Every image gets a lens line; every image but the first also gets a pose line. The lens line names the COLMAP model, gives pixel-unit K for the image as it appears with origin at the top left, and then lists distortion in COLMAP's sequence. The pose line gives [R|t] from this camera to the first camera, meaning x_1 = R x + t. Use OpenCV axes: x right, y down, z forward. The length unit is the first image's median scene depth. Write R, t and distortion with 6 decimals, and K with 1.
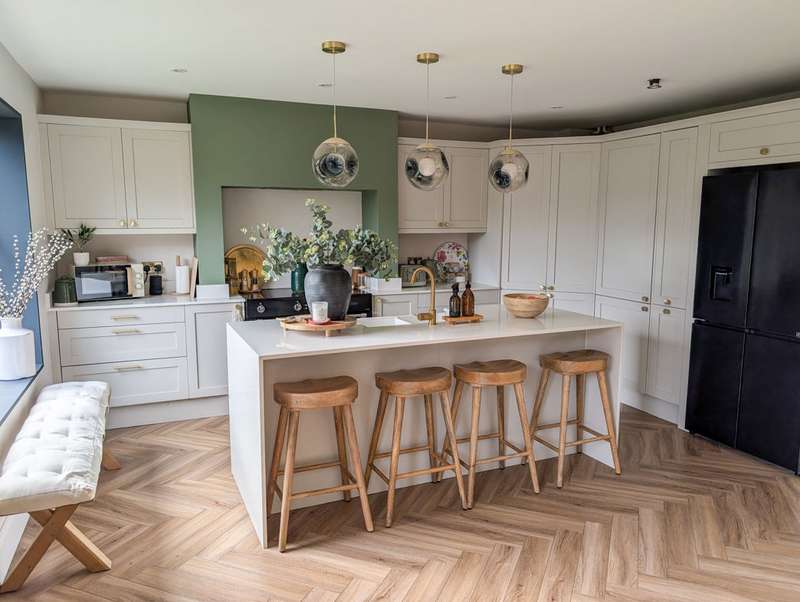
lens RADIAL K [[566.9, 0, 400.1], [0, 566.9, 304.1], [0, 0, 1]] dist [0.015722, -0.006965]
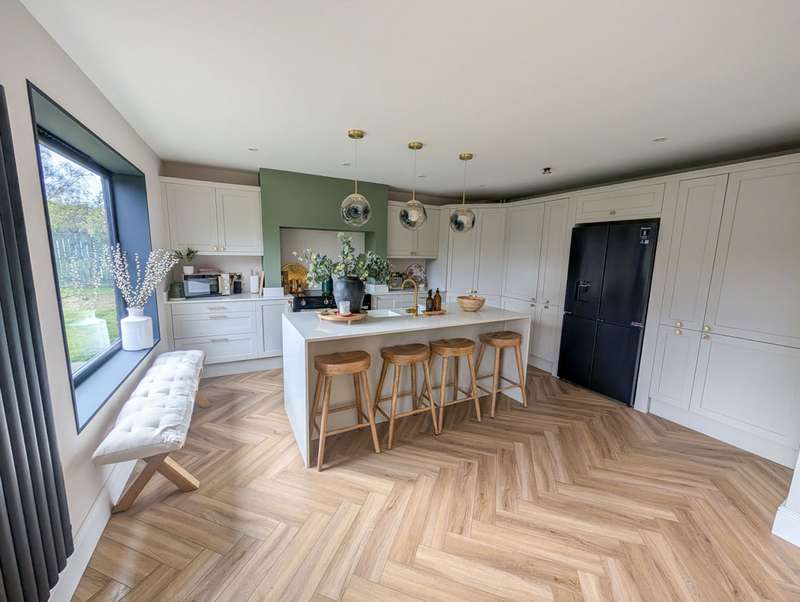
lens RADIAL K [[310.1, 0, 400.0], [0, 310.1, 301.0], [0, 0, 1]] dist [-0.000816, 0.000140]
pose [[0.997653, 0.010941, 0.067600, -0.044613], [-0.011643, 0.999882, 0.010012, -0.012973], [-0.067483, -0.010775, 0.997662, 0.141529]]
